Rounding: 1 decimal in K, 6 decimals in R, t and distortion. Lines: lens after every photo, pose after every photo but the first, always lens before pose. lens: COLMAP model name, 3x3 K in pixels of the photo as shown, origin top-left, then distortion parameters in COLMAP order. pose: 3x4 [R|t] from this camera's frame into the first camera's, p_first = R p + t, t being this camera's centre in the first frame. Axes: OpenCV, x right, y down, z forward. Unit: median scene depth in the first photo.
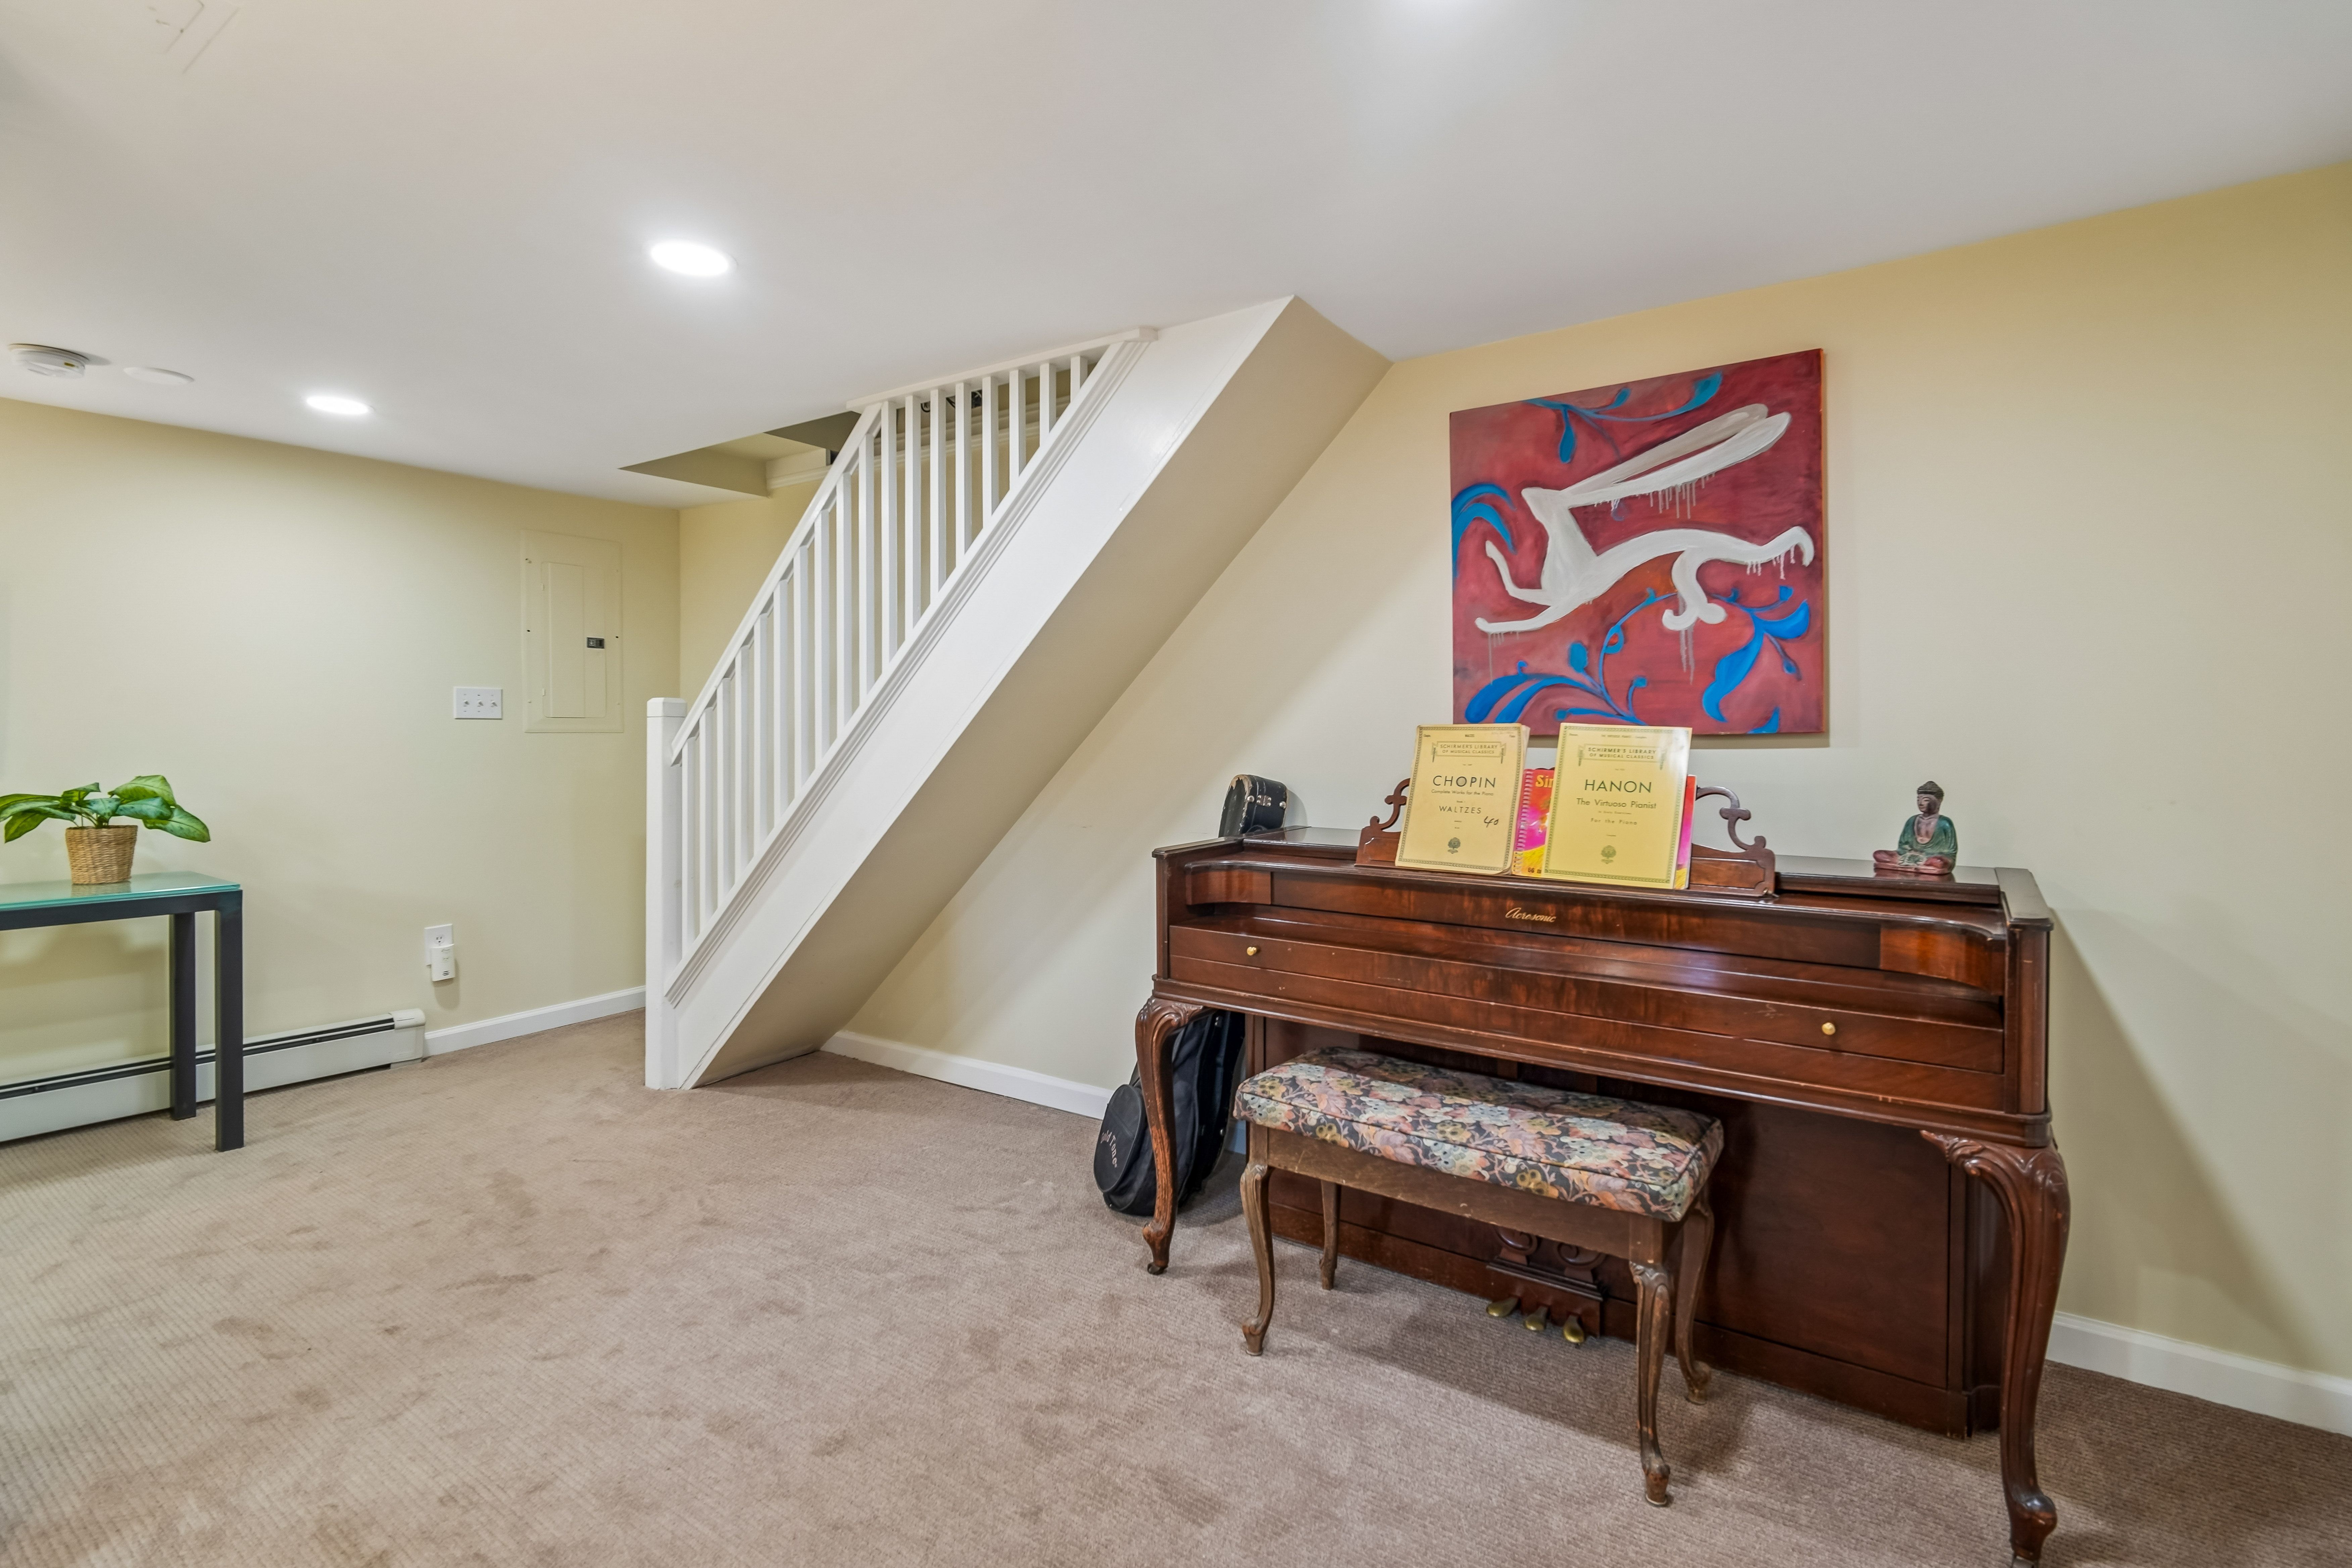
lens RADIAL K [[1094.1, 0, 1175.2], [0, 1094.1, 739.5], [0, 0, 1]] dist [0.003835, -0.000117]
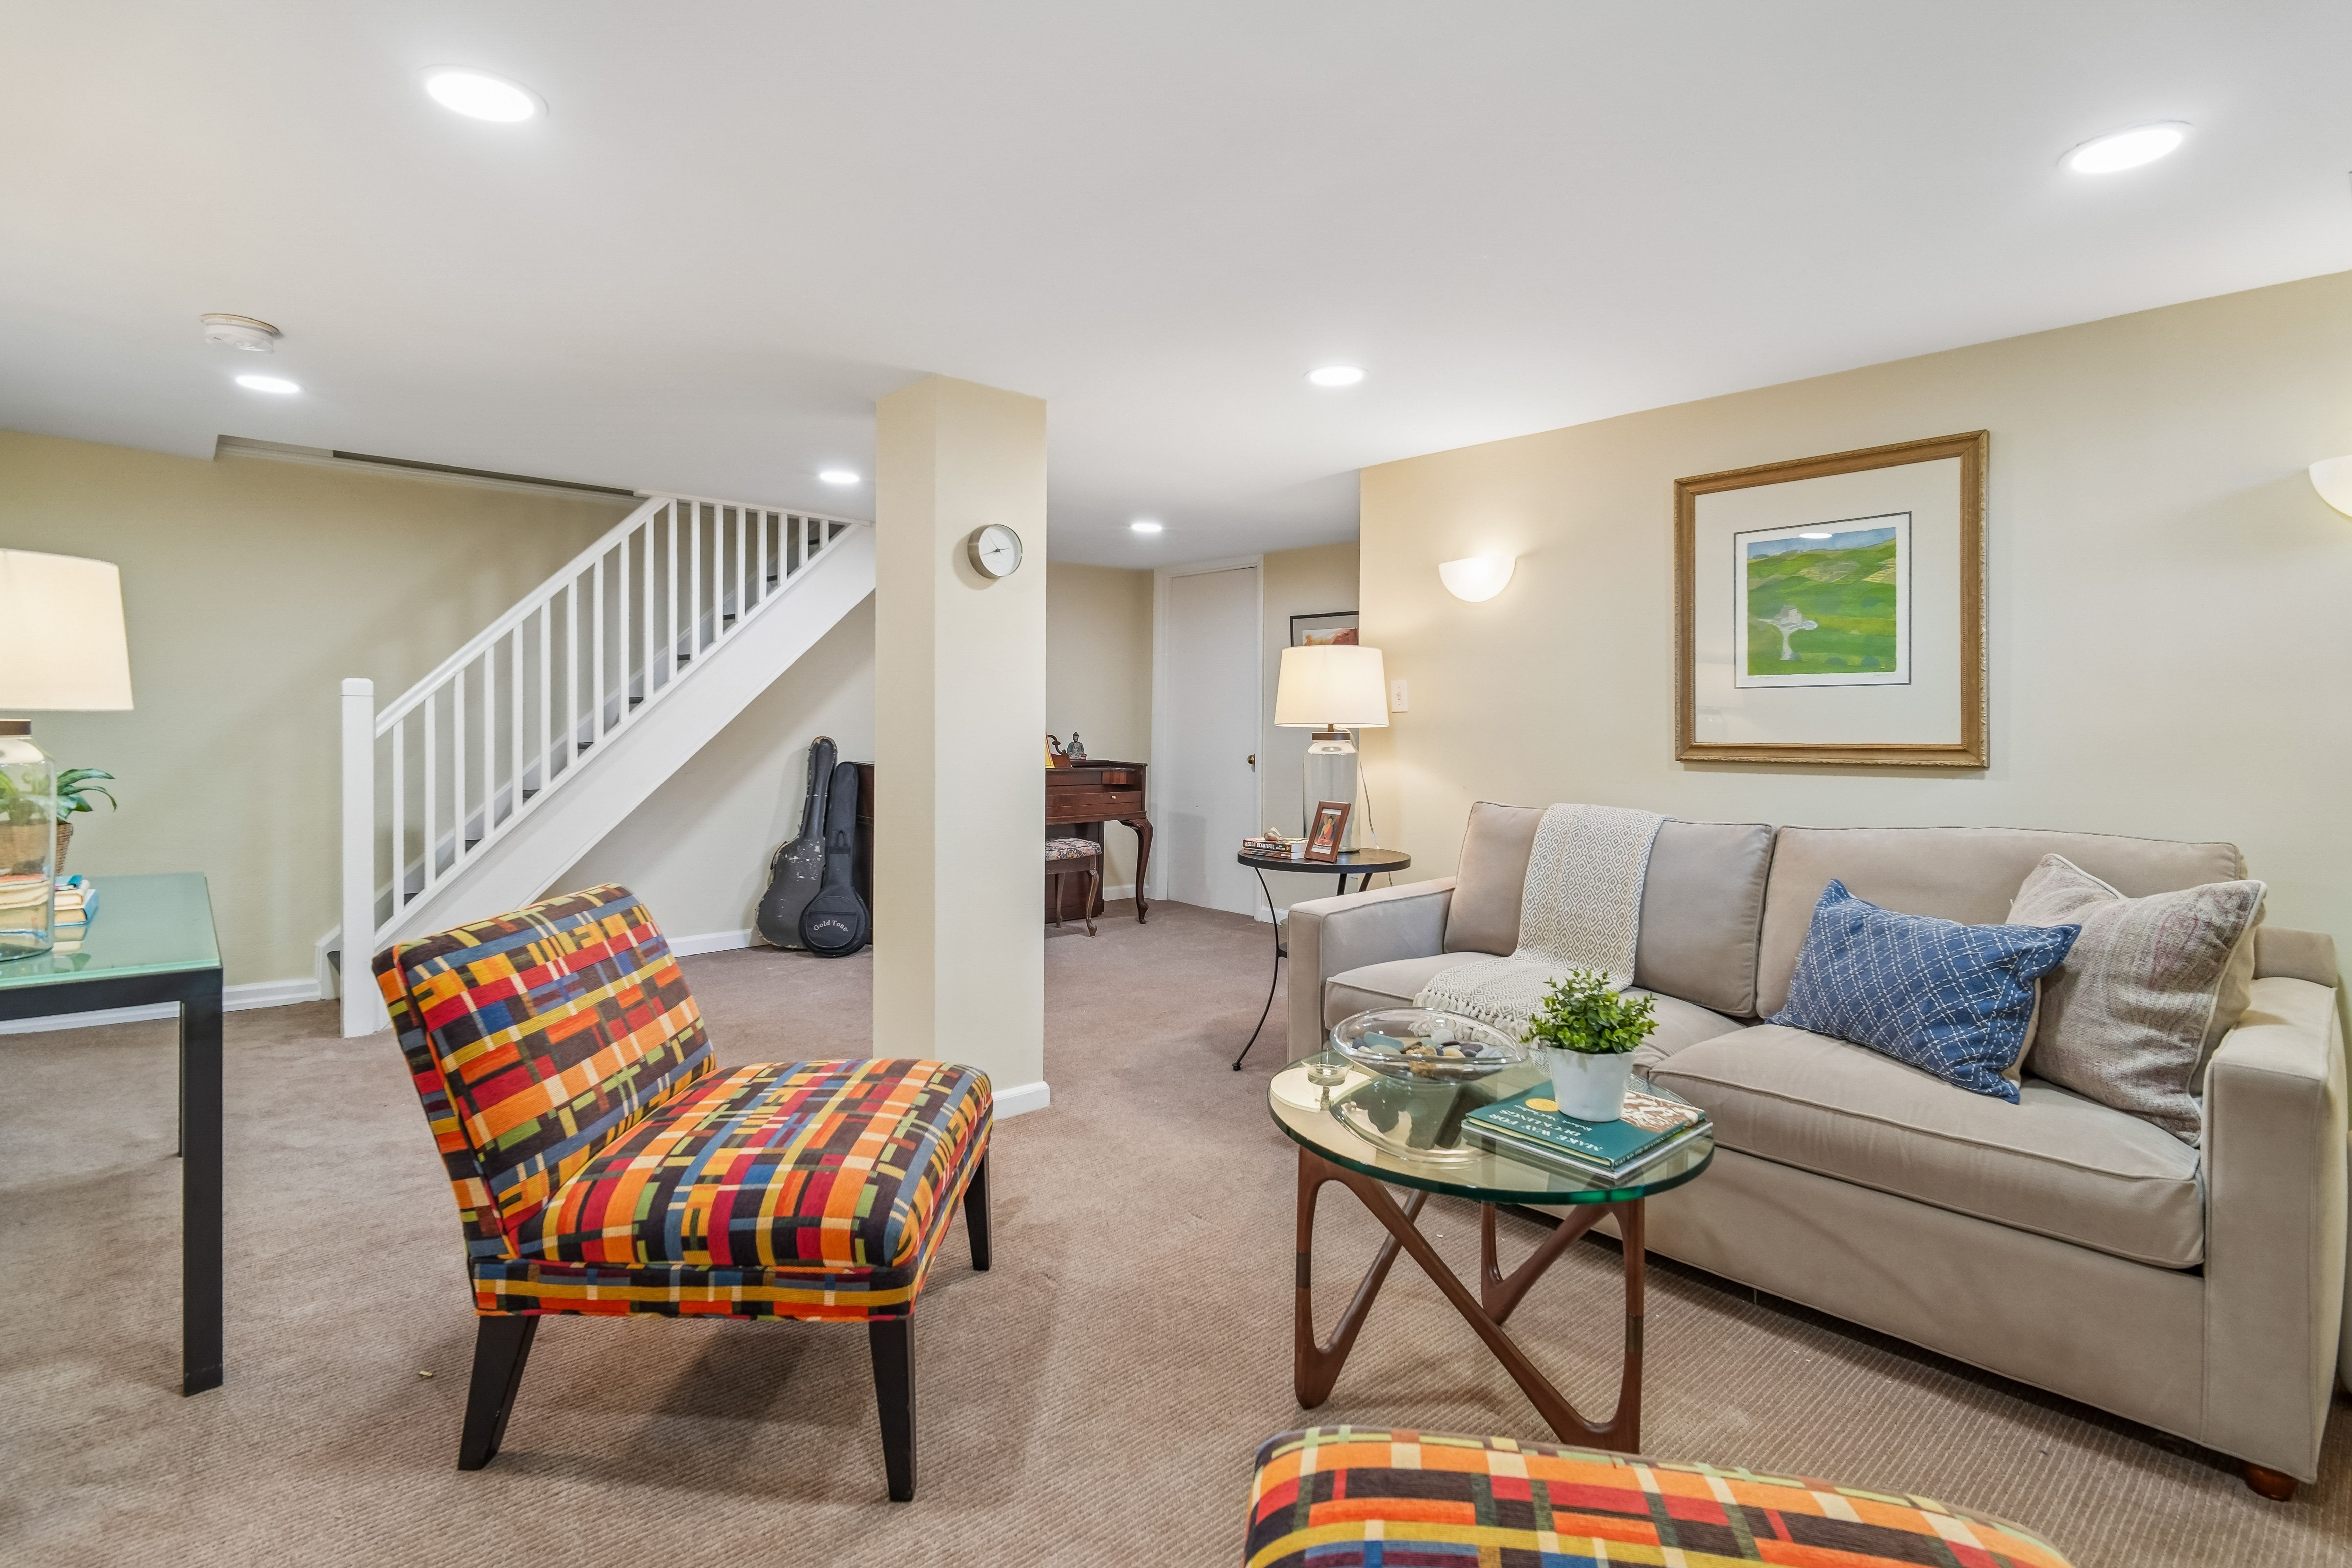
lens RADIAL K [[1094.1, 0, 1175.2], [0, 1094.1, 739.5], [0, 0, 1]] dist [0.003835, -0.000117]
pose [[0.213278, -0.021425, 0.976757, -1.931389], [-0.011024, 0.999643, 0.024334, -0.019681], [-0.976929, -0.015957, 0.212965, -0.024298]]
